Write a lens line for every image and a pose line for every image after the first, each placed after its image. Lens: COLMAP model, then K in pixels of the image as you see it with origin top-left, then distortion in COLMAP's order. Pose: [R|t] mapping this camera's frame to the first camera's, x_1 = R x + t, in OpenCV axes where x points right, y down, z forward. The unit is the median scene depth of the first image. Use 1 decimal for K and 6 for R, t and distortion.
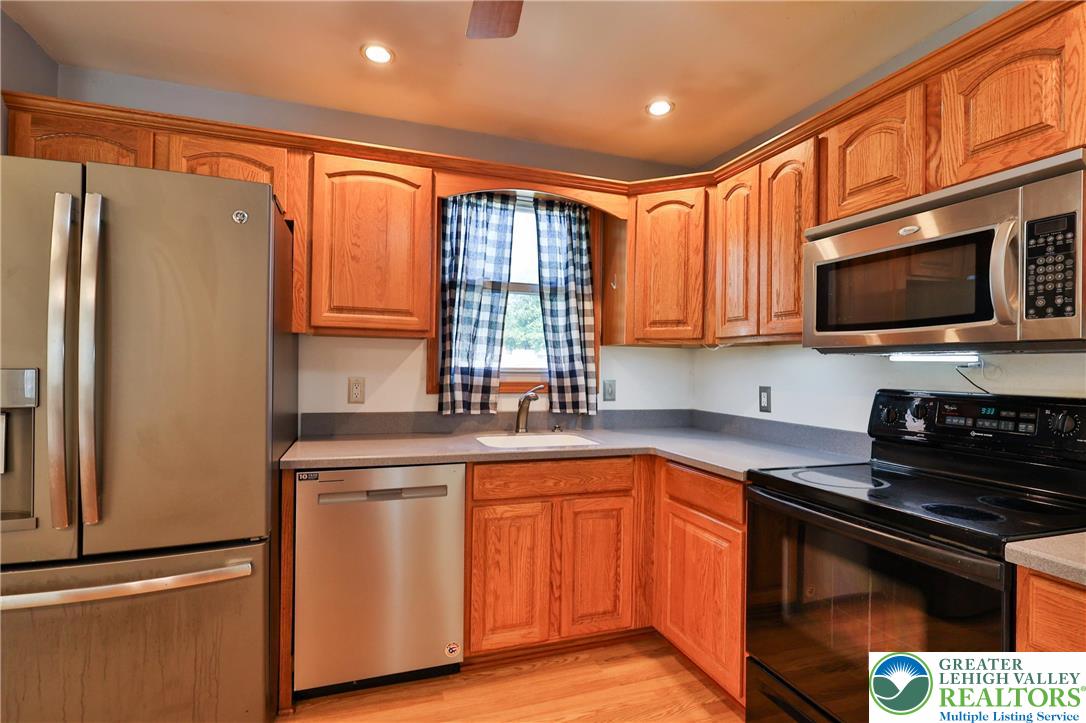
lens RADIAL K [[530.7, 0, 542.5], [0, 530.7, 363.5], [0, 0, 1]] dist [-0.001125, 0.001286]
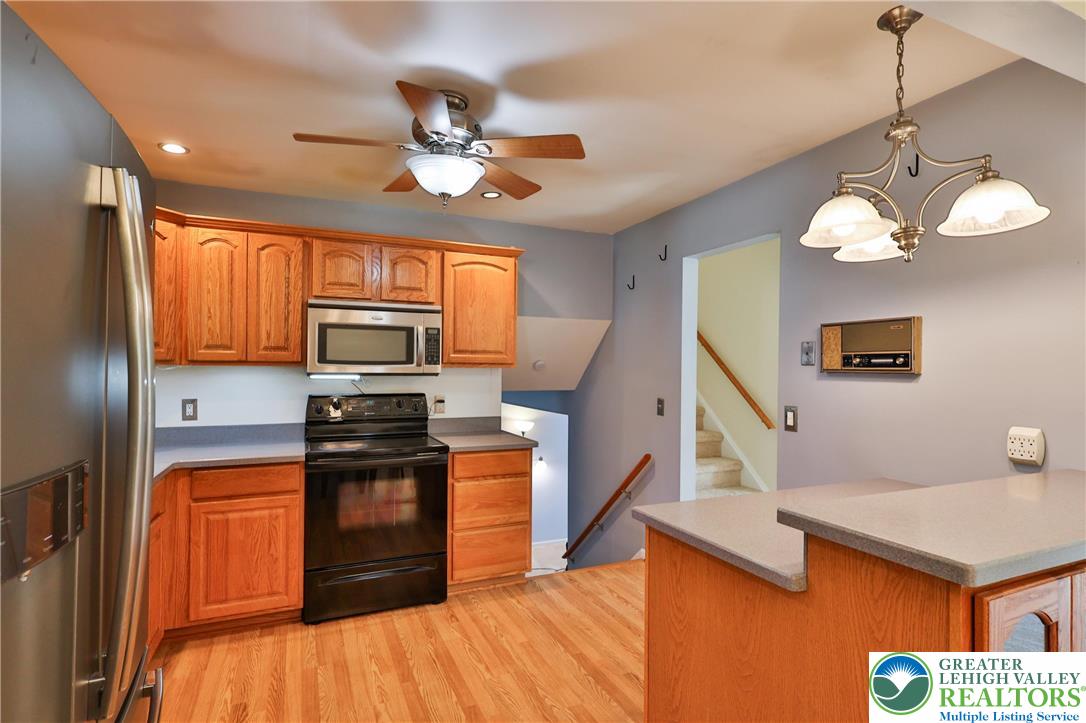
lens RADIAL K [[530.7, 0, 542.5], [0, 530.7, 363.5], [0, 0, 1]] dist [-0.001125, 0.001286]
pose [[-0.074794, -0.008232, 0.997165, -1.100593], [-0.013731, 0.999880, 0.007225, -0.074329], [-0.997104, -0.013152, -0.074898, 0.392581]]
